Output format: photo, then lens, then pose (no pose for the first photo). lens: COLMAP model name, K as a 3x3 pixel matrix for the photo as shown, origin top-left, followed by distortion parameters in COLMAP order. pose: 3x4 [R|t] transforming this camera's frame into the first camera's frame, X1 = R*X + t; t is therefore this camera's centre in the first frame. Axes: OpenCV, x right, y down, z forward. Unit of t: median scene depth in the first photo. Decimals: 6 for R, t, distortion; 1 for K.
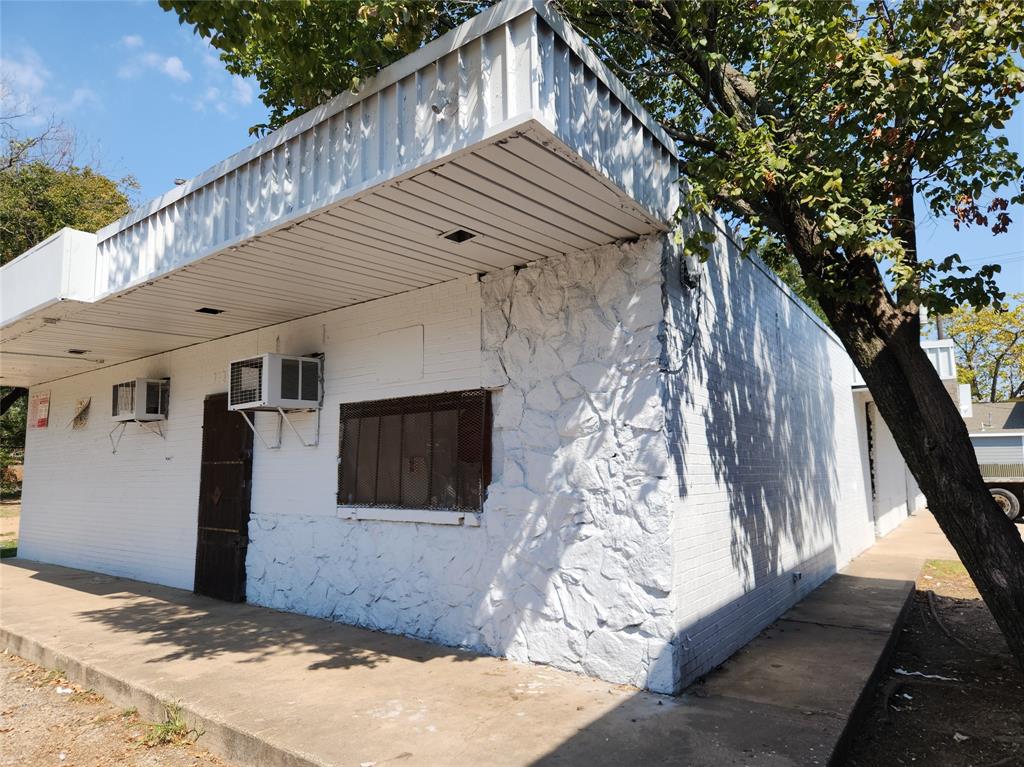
lens RADIAL K [[679.2, 0, 512.0], [0, 679.2, 383.5], [0, 0, 1]] dist [0.083129, -0.057738]
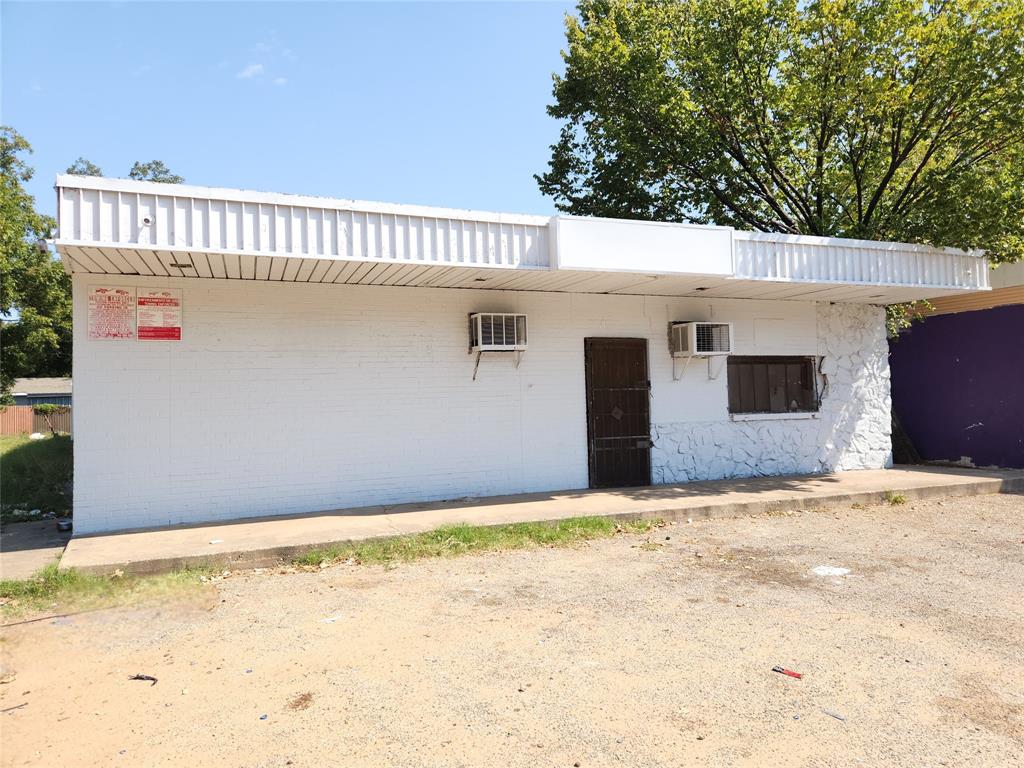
lens RADIAL K [[679.2, 0, 512.0], [0, 679.2, 384.0], [0, 0, 1]] dist [0.083129, -0.057738]
pose [[0.487775, 0.030586, 0.872434, -2.399478], [-0.084449, 0.996352, 0.012285, 0.150775], [-0.868875, -0.079669, 0.488578, 0.759066]]
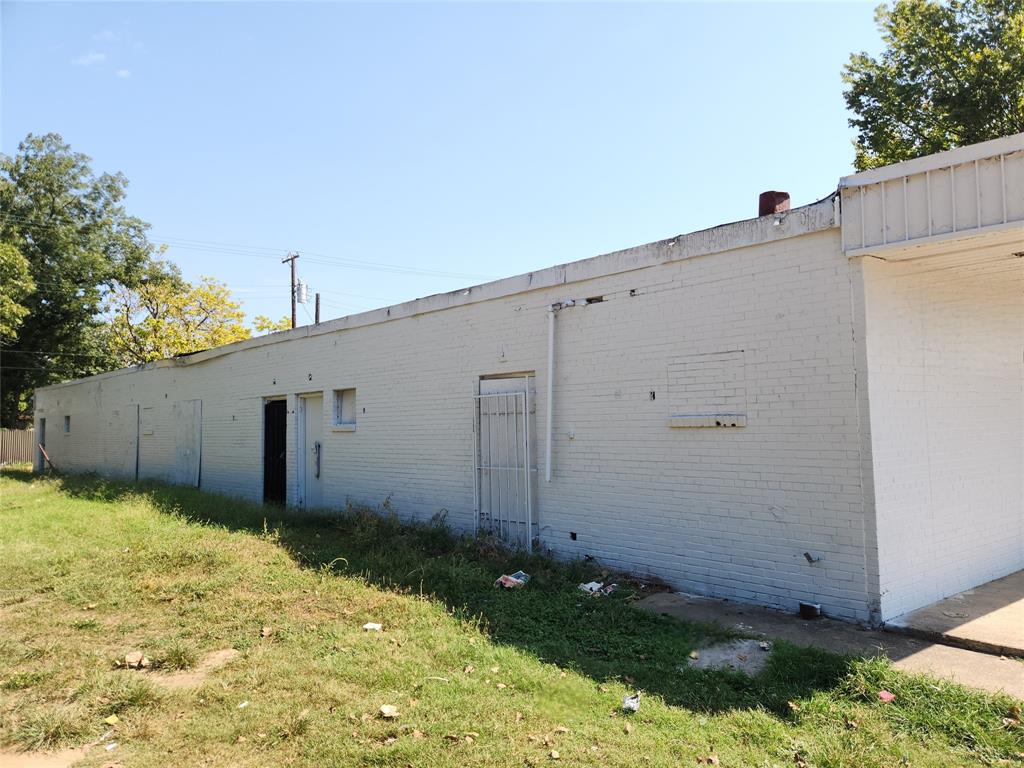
lens RADIAL K [[679.2, 0, 512.0], [0, 679.2, 384.0], [0, 0, 1]] dist [0.083129, -0.057738]
pose [[0.251424, 0.069500, 0.965379, -2.697629], [-0.096604, 0.994240, -0.046418, 0.317822], [-0.963044, -0.081589, 0.256690, 2.607021]]
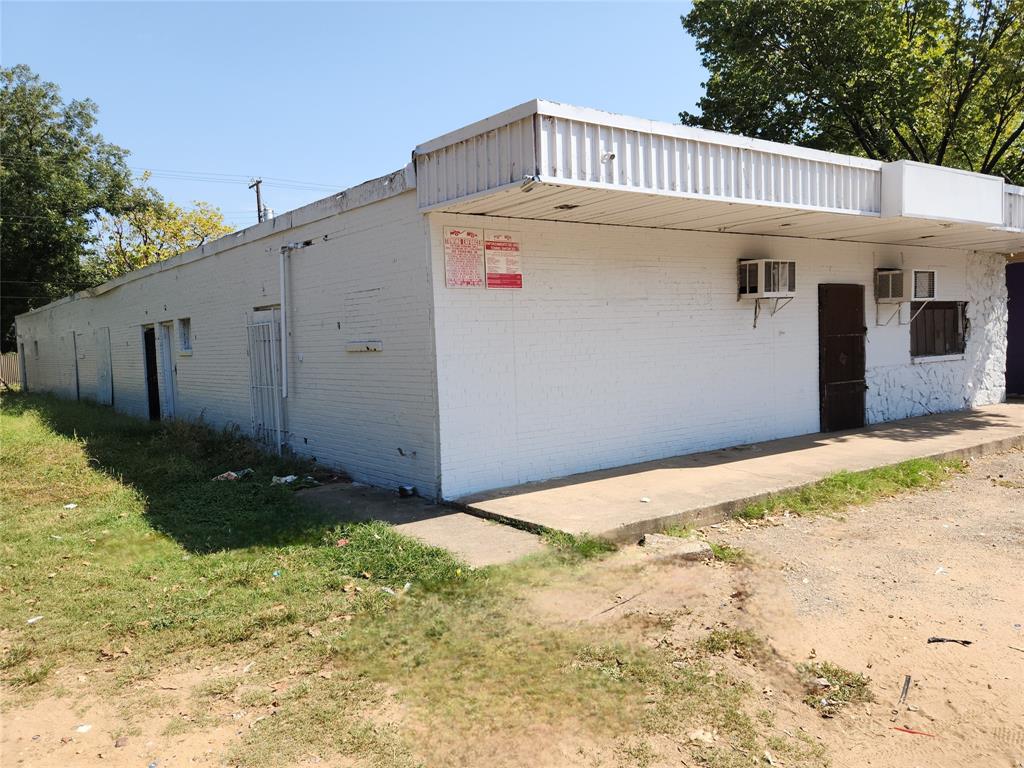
lens RADIAL K [[679.2, 0, 512.0], [0, 679.2, 384.0], [0, 0, 1]] dist [0.083129, -0.057738]
pose [[0.300480, -0.052757, 0.952328, -2.767673], [-0.078961, 0.993666, 0.079961, 0.219048], [-0.950514, -0.099224, 0.294411, 1.726914]]
